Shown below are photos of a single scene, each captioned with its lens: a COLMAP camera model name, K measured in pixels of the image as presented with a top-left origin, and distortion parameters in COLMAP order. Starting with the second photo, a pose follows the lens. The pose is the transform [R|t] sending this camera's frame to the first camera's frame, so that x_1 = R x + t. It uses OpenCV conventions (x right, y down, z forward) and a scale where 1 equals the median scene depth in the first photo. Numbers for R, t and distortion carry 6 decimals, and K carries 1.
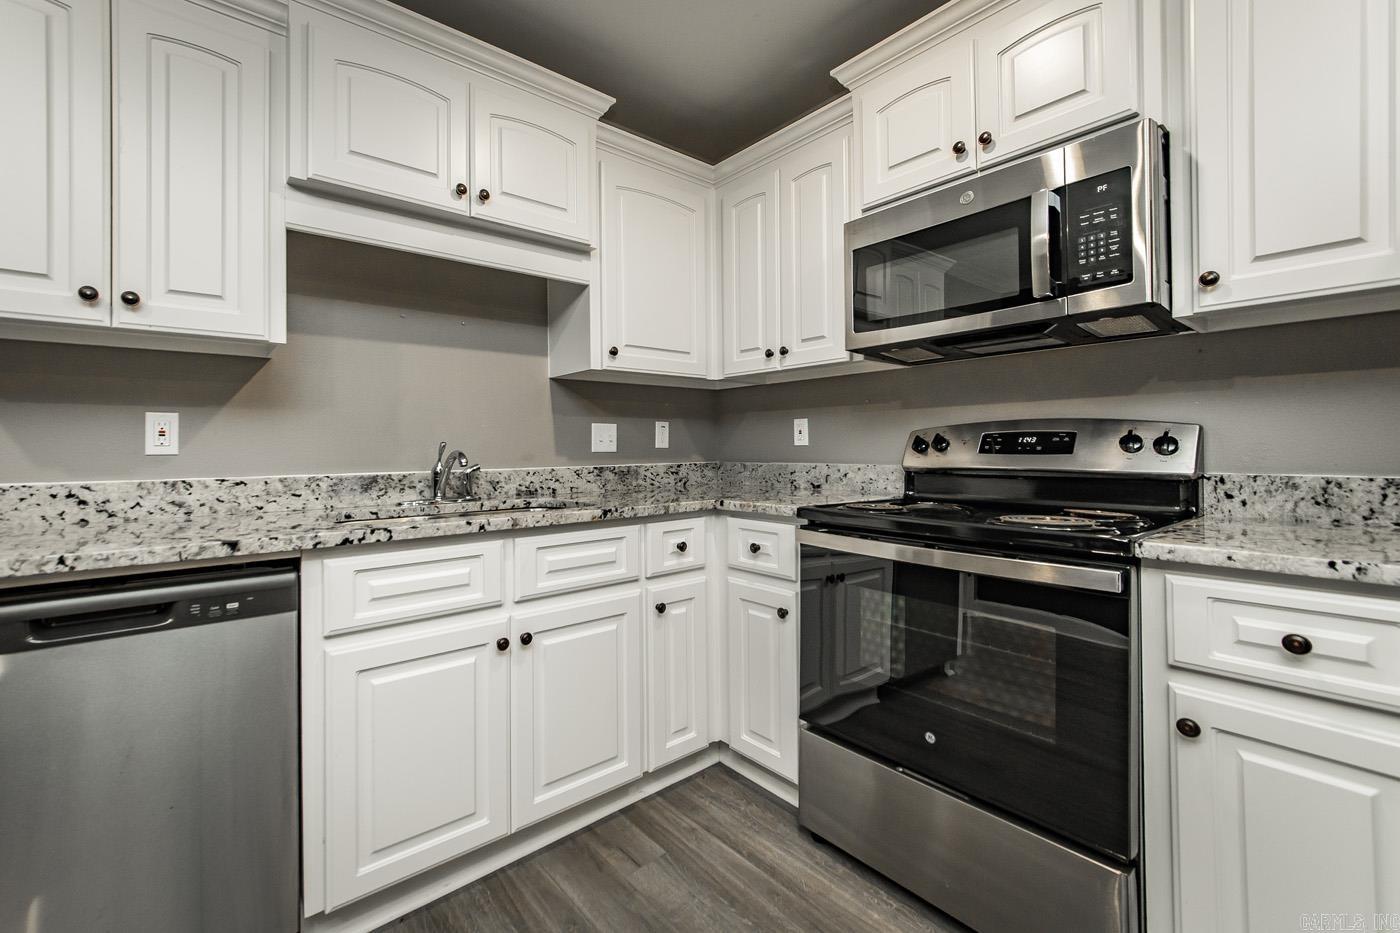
lens RADIAL K [[586.0, 0, 672.5], [0, 586.0, 448.7], [0, 0, 1]] dist [-0.012710, -0.000016]
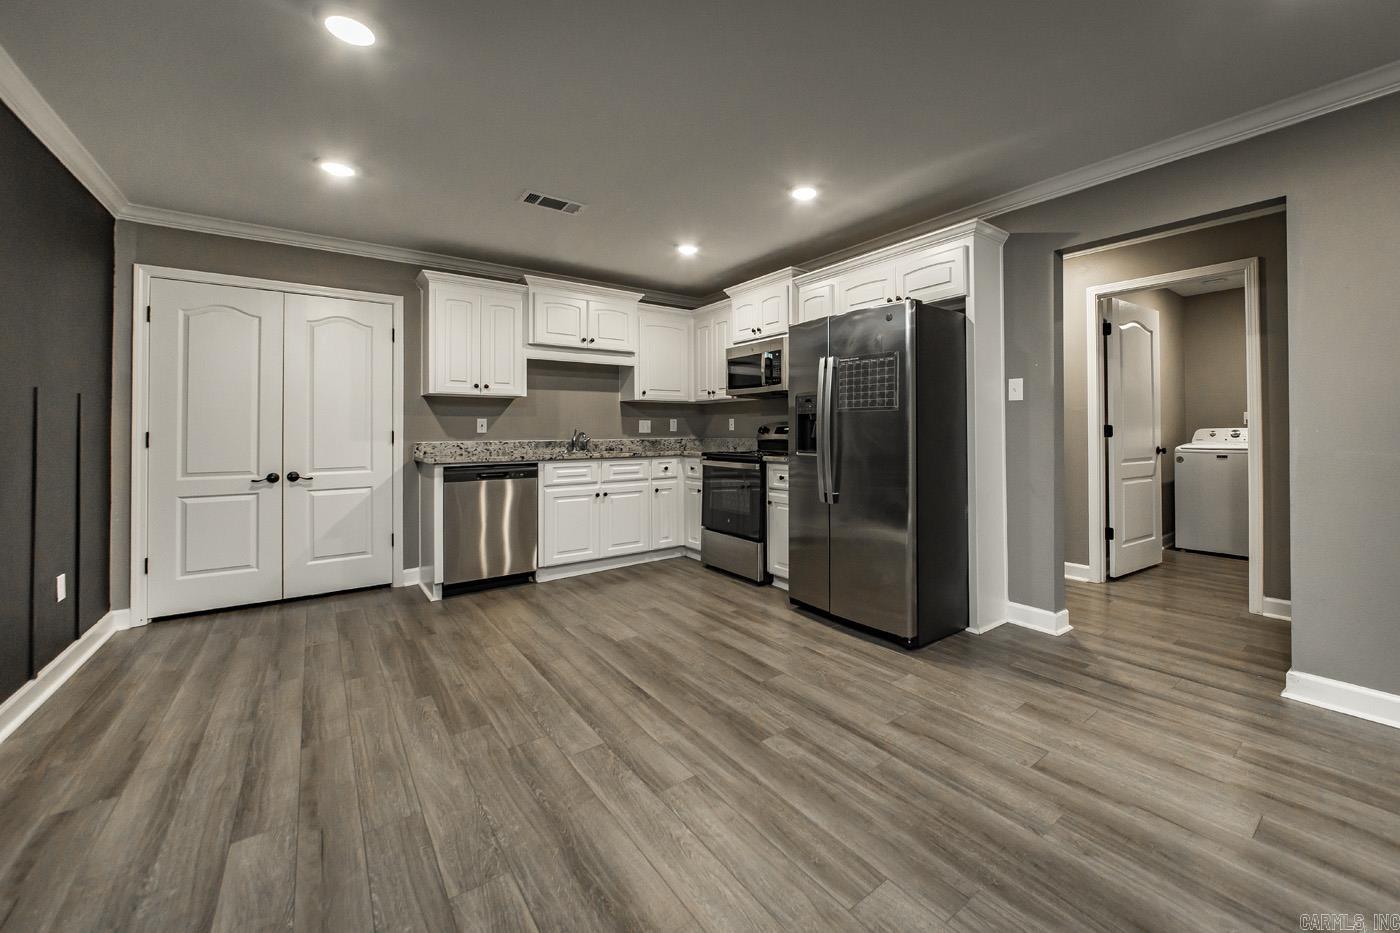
lens RADIAL K [[551.2, 0, 777.4], [0, 551.2, 421.2], [0, 0, 1]] dist [-0.001117, -0.001899]
pose [[0.999865, 0.003577, 0.016043, 0.485254], [-0.003278, 0.999822, -0.018595, -0.002277], [-0.016107, 0.018540, 0.999698, -1.529003]]
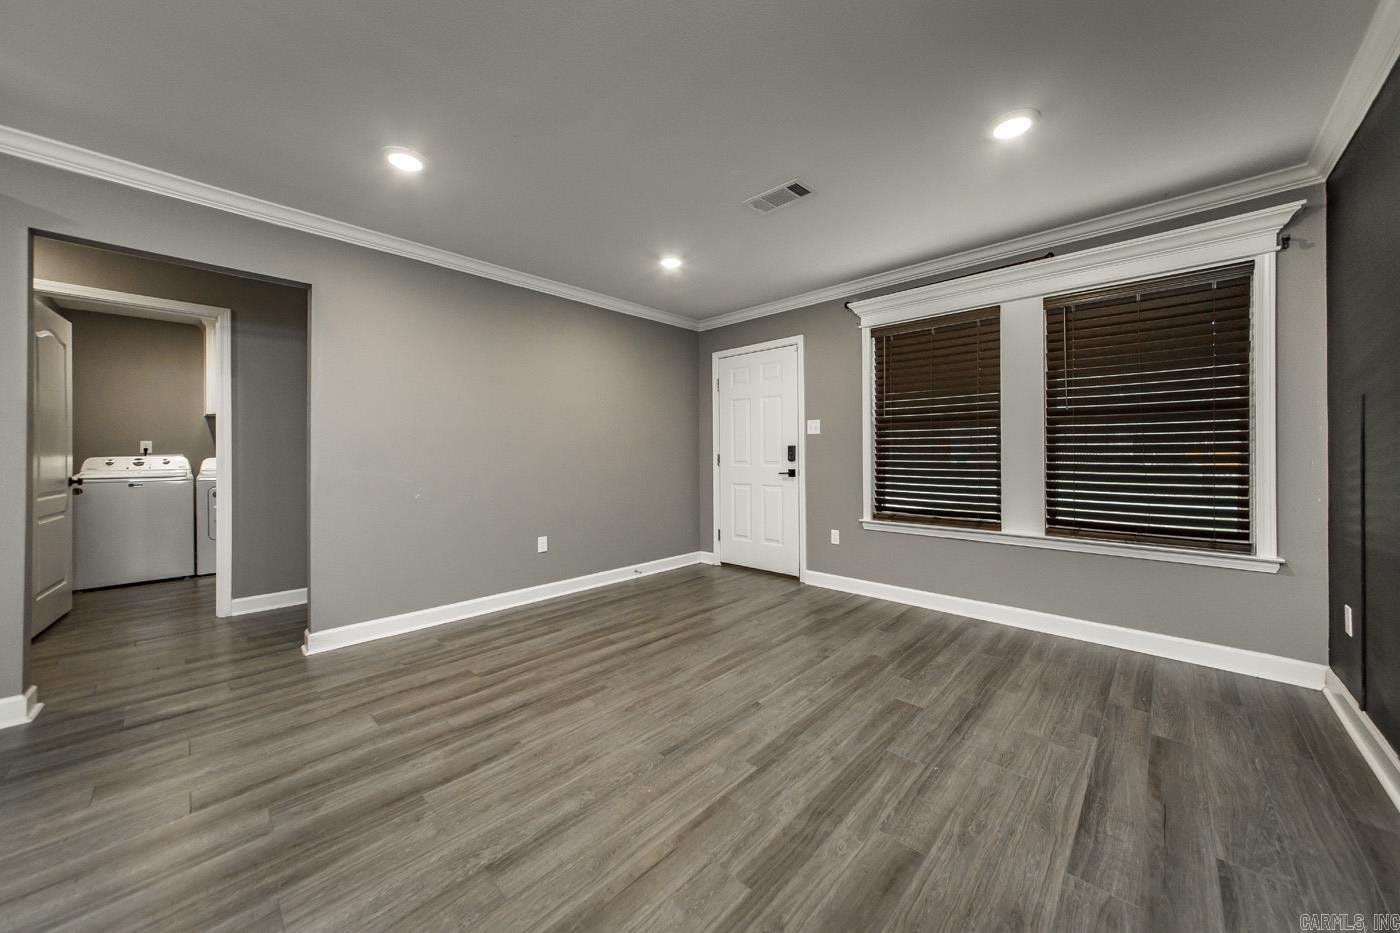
lens RADIAL K [[497.6, 0, 685.6], [0, 497.6, 454.6], [0, 0, 1]] dist [-0.005353, 0.002704]
pose [[-0.113645, 0.009207, 0.993479, 0.025272], [0.007892, 0.999934, -0.008364, 0.004805], [-0.993490, 0.006890, -0.113711, -1.279917]]
